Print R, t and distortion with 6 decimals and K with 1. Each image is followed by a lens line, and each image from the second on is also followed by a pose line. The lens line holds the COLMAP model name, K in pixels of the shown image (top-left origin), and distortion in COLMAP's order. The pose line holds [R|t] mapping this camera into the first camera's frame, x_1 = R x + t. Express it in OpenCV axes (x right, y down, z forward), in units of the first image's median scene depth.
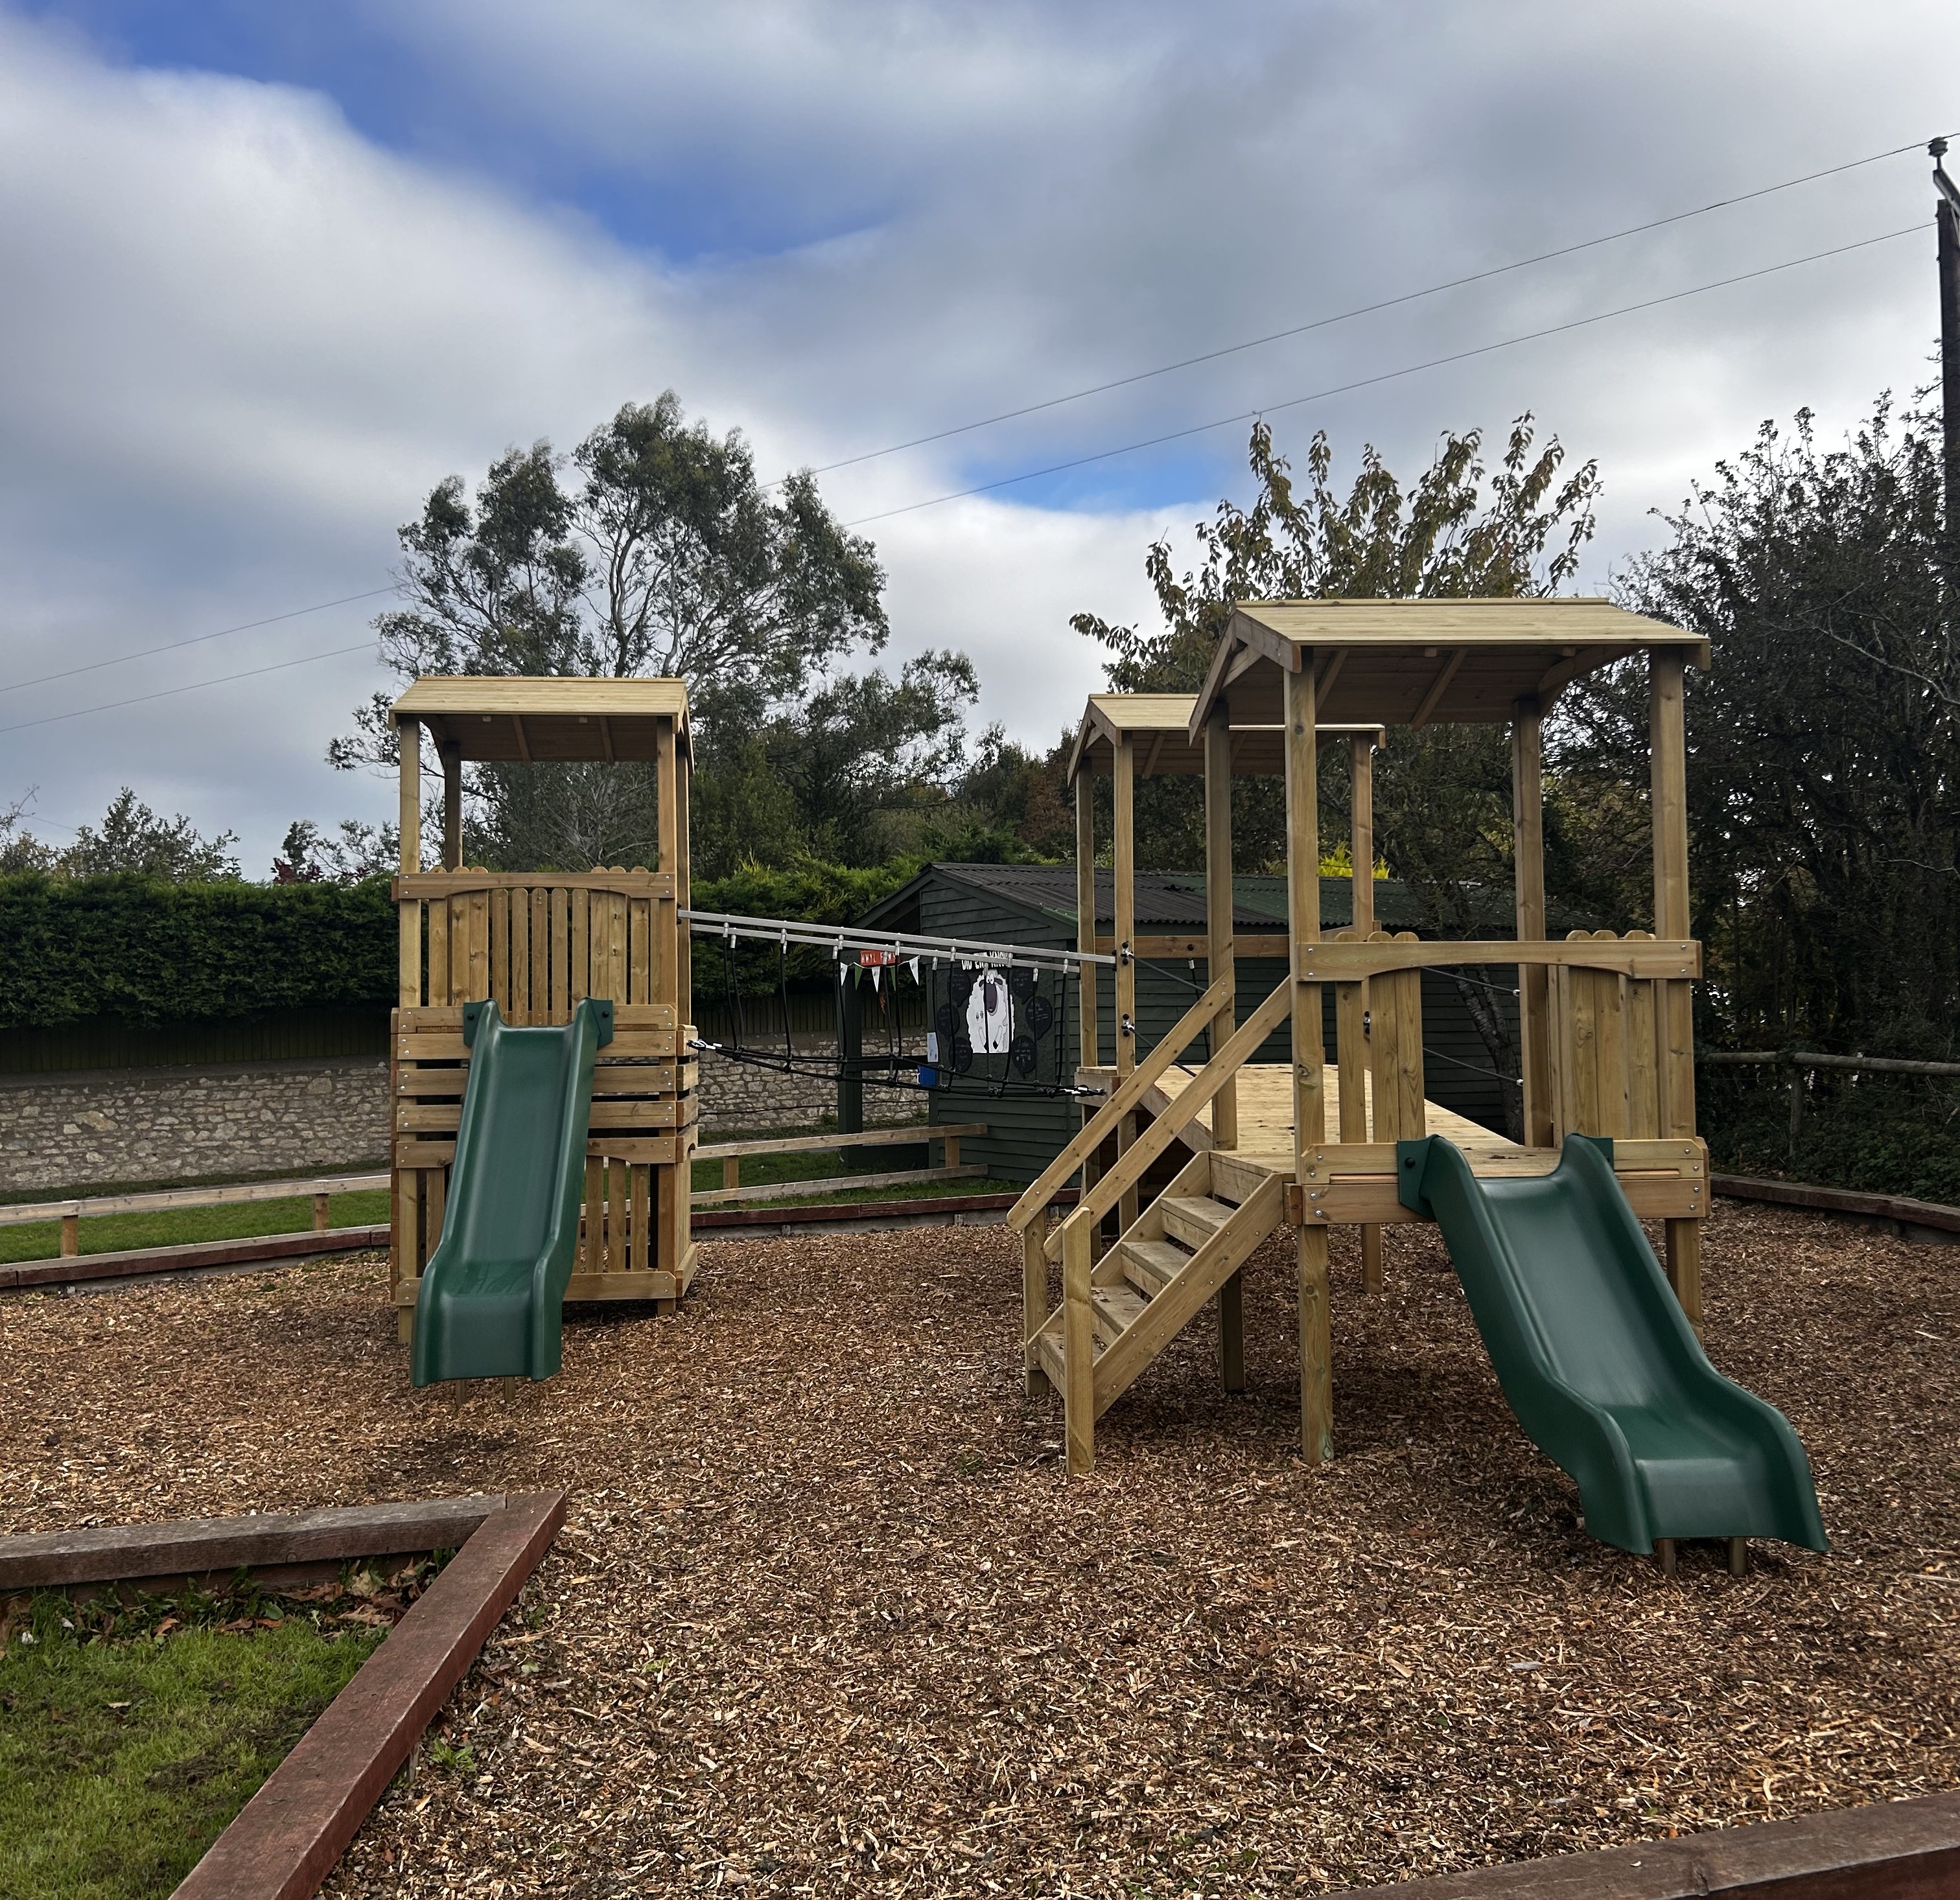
lens RADIAL K [[1946.8, 0, 1002.1], [0, 1946.8, 902.5], [0, 0, 1]] dist [0.030304, 0.000000]
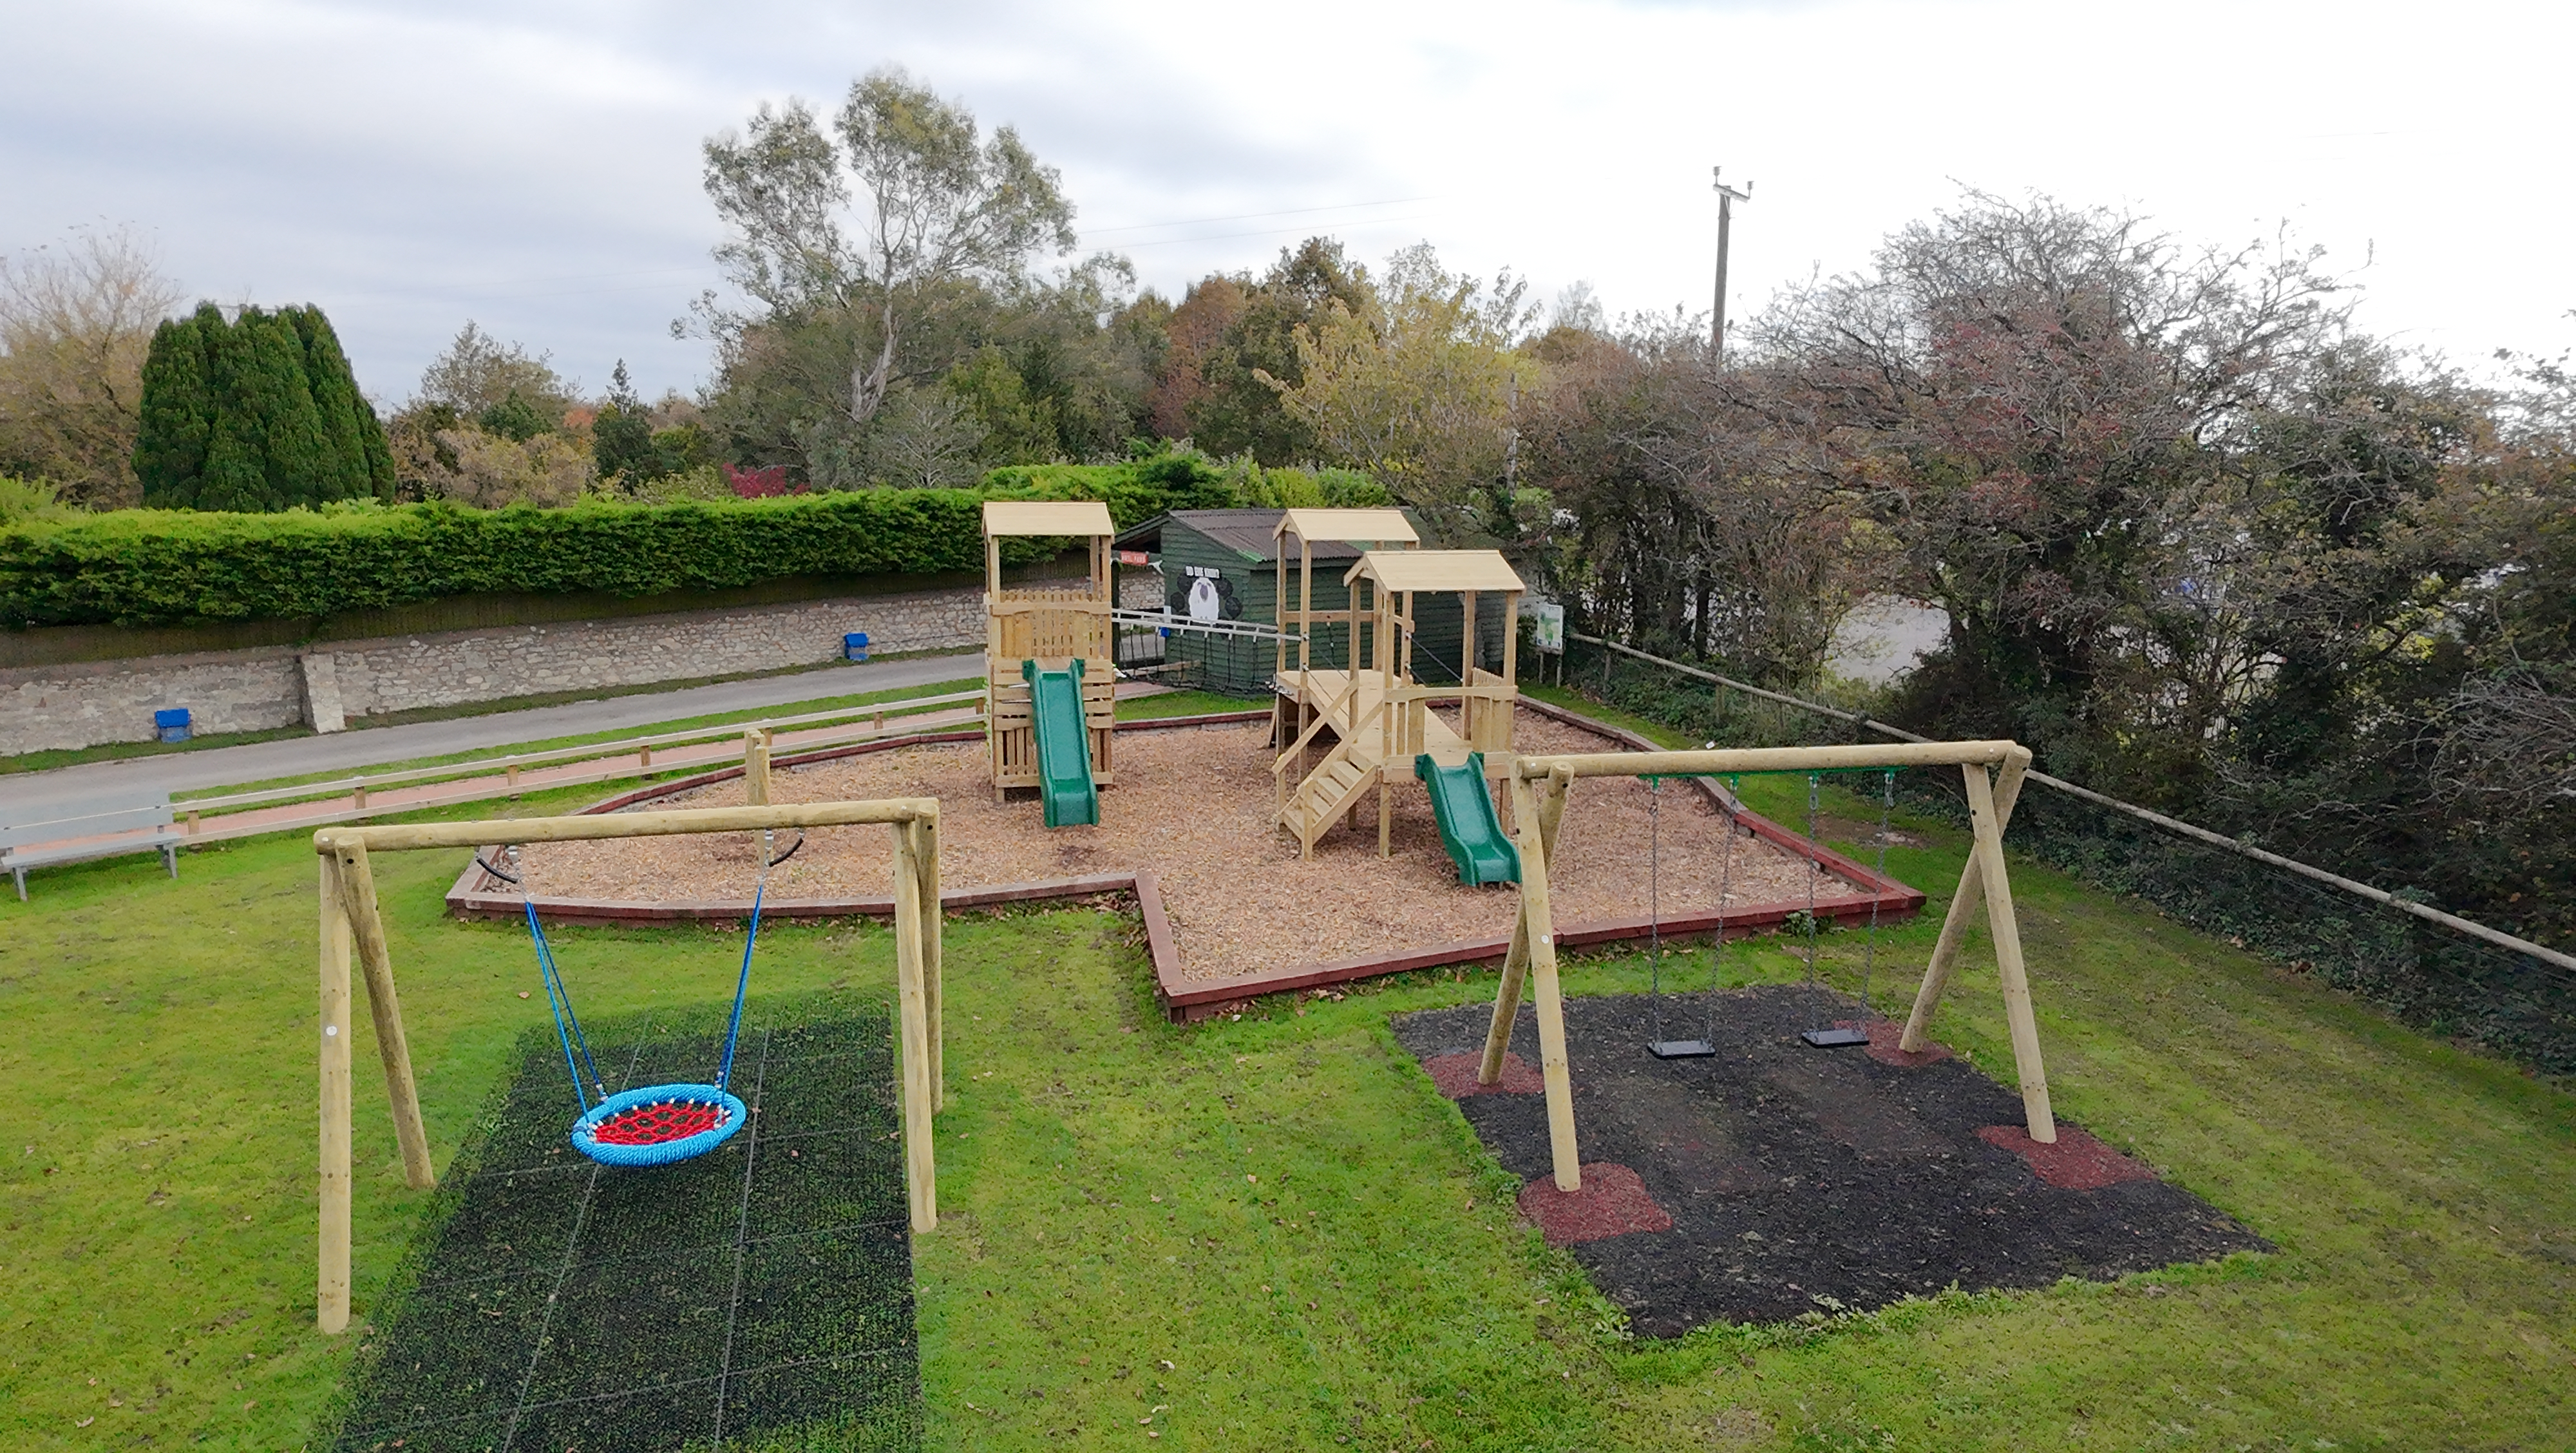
lens RADIAL K [[1570.0, 0, 1291.2], [0, 1570.0, 731.5], [0, 0, 1]] dist [0.002060, 0.000044]
pose [[0.993206, -0.001782, 0.116356, -0.096584], [-0.025353, 0.972549, 0.231311, -0.168580], [-0.113574, -0.232689, 0.965897, -0.471369]]
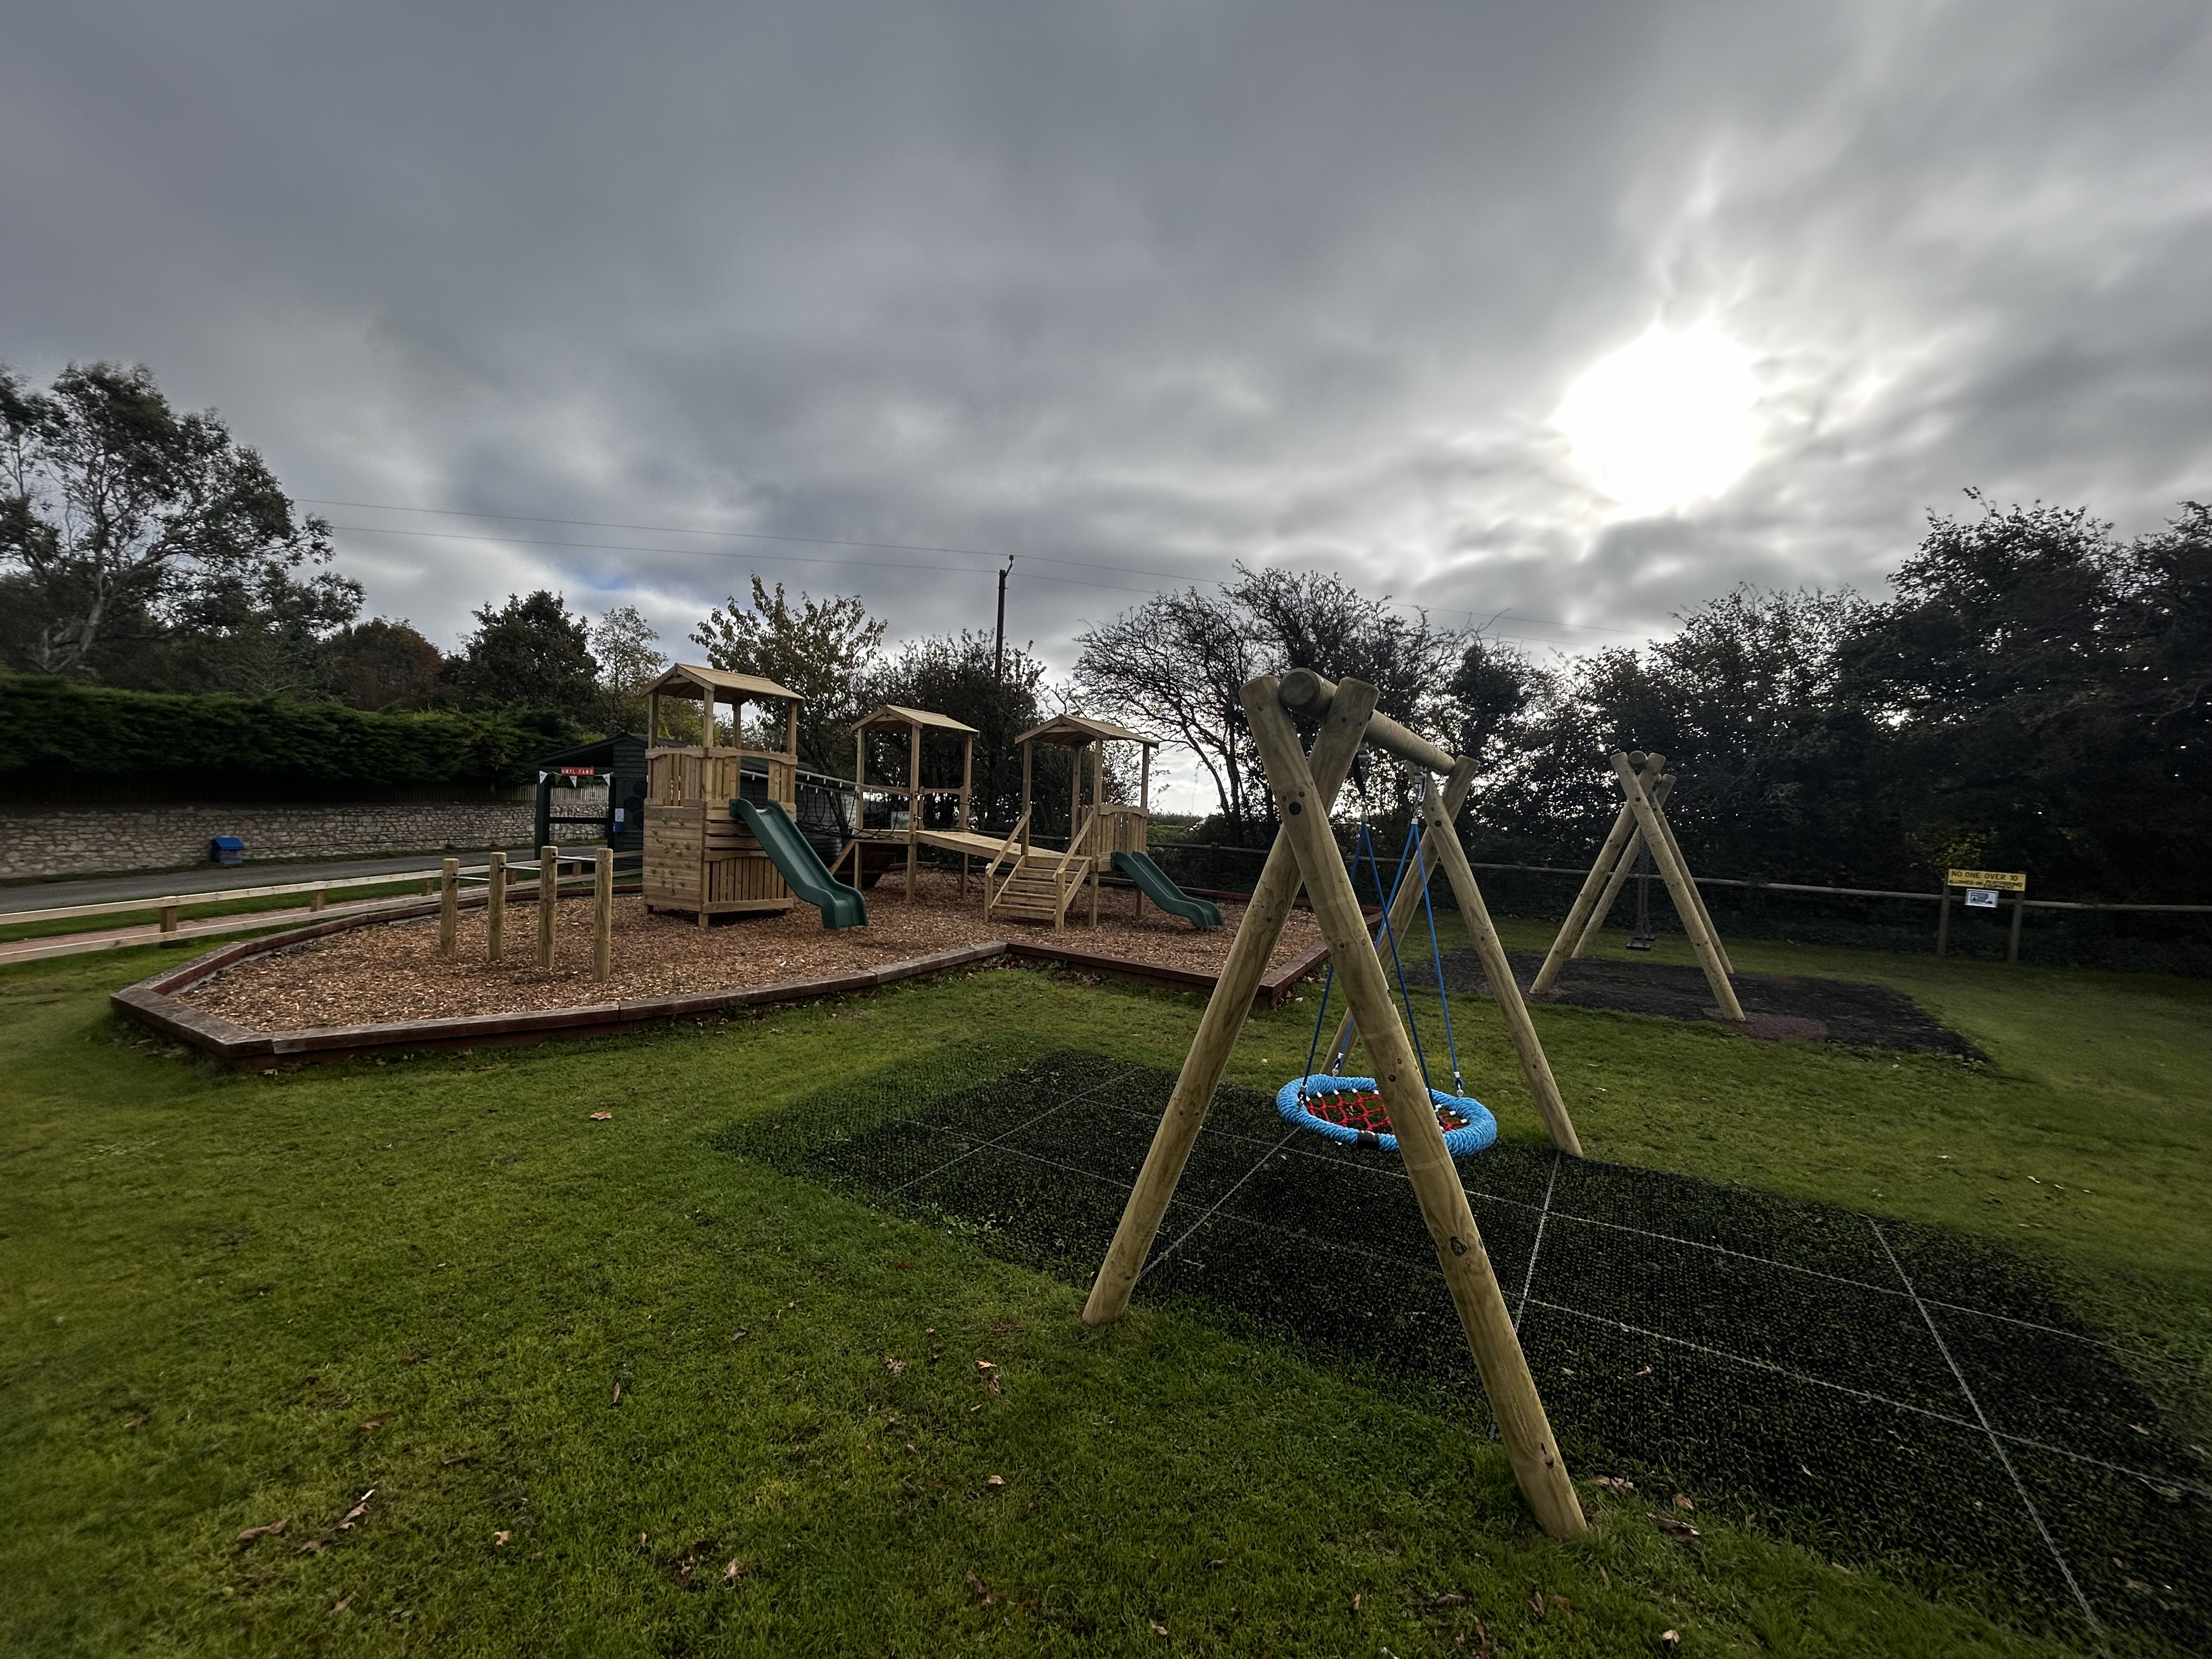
lens RADIAL K [[890.3, 0, 1101.0], [0, 890.3, 831.3], [0, 0, 1]] dist [-0.003881, -0.000400]
pose [[0.662759, 0.029185, 0.748264, -0.461560], [-0.092249, 0.994811, 0.042906, -0.001015], [-0.743129, -0.097463, 0.662012, -0.089861]]
